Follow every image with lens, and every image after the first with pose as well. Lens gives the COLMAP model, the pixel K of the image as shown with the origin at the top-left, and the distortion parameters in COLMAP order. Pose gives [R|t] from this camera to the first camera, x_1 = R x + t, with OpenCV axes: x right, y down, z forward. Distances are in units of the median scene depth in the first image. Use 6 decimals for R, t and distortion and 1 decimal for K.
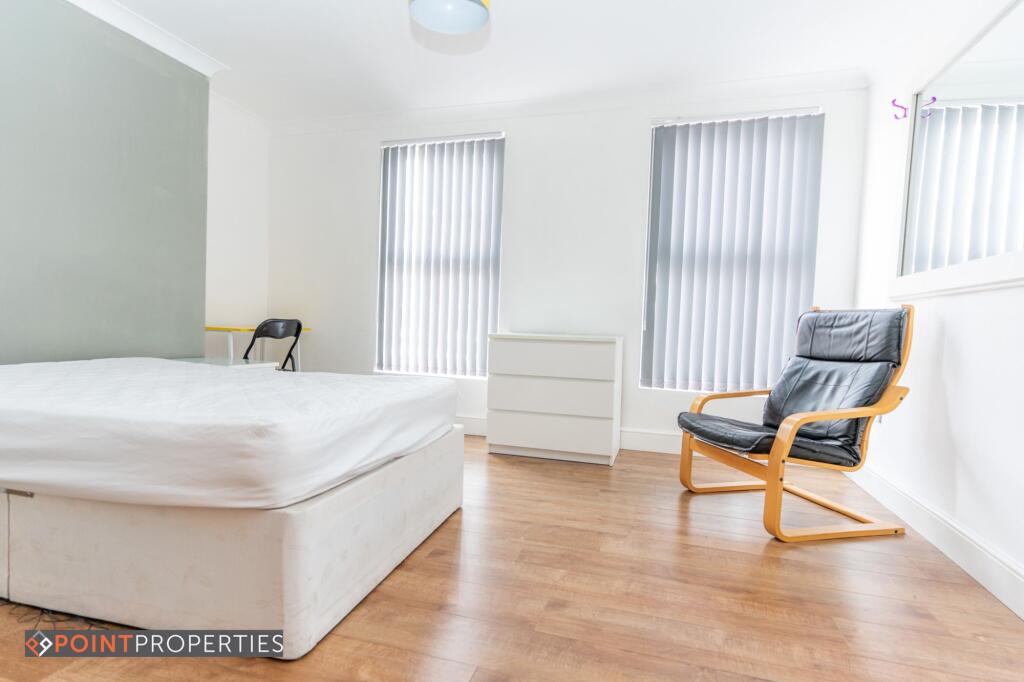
lens RADIAL K [[517.0, 0, 511.5], [0, 517.0, 344.6], [0, 0, 1]] dist [0.001728, -0.000305]
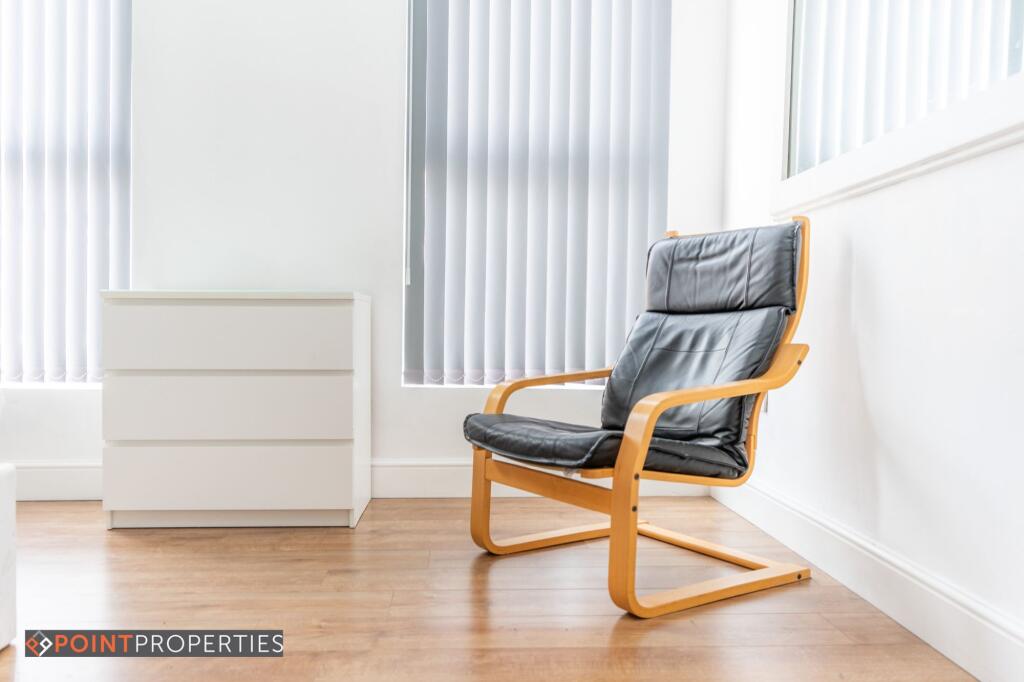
lens RADIAL K [[826.0, 0, 508.9], [0, 826.0, 344.0], [0, 0, 1]] dist [-0.004897, 0.016835]
pose [[0.939457, -0.030637, 0.341295, 0.074190], [0.033529, 0.999434, -0.002575, 0.065752], [-0.341023, 0.013862, 0.939953, 0.162523]]
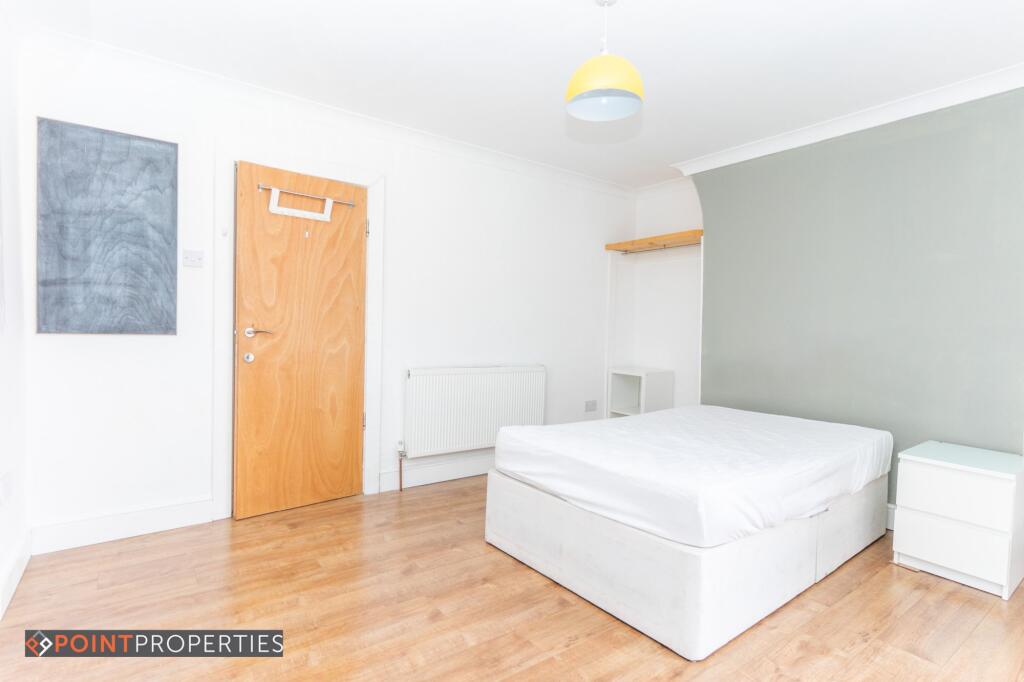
lens RADIAL K [[517.0, 0, 505.9], [0, 517.0, 340.9], [0, 0, 1]] dist [0.001728, -0.000305]
pose [[-0.606090, -0.026718, -0.794947, 0.768444], [-0.076583, 0.996753, 0.024888, -0.164709], [0.791700, 0.075964, -0.606168, 1.409018]]
